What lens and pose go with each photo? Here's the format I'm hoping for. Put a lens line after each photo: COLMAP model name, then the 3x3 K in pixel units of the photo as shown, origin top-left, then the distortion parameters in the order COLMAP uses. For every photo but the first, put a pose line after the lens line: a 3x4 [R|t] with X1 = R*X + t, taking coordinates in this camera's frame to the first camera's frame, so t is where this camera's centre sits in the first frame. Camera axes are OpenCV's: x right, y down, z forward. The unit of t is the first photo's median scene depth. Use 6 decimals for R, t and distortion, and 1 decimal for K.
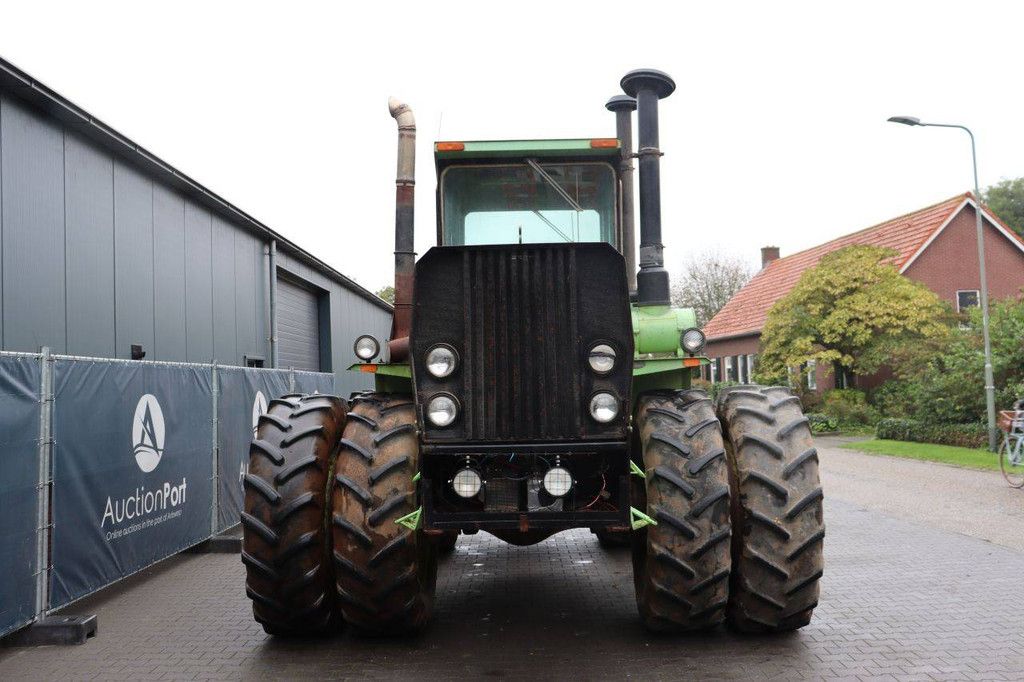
lens RADIAL K [[937.3, 0, 517.2], [0, 937.3, 351.2], [0, 0, 1]] dist [-0.073757, 0.013873]
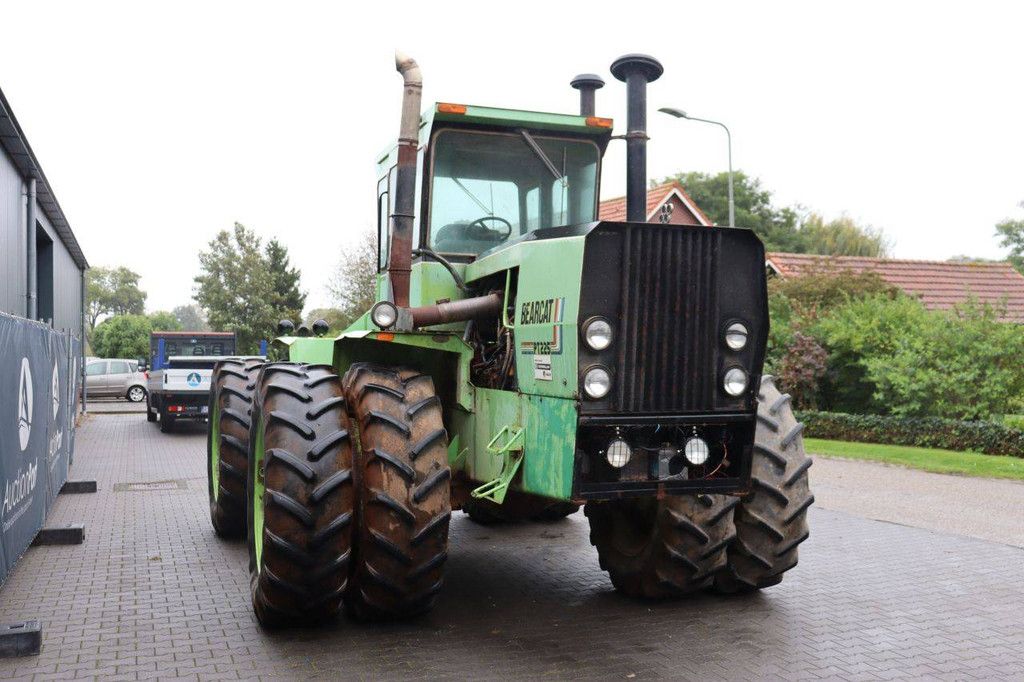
lens RADIAL K [[999.9, 0, 508.0], [0, 999.9, 341.1], [0, 0, 1]] dist [-0.056851, 0.003912]
pose [[0.937431, 0.030304, 0.346849, -0.421852], [-0.036246, 0.999286, 0.010655, 0.008110], [-0.346278, -0.022560, 0.937861, 0.013451]]
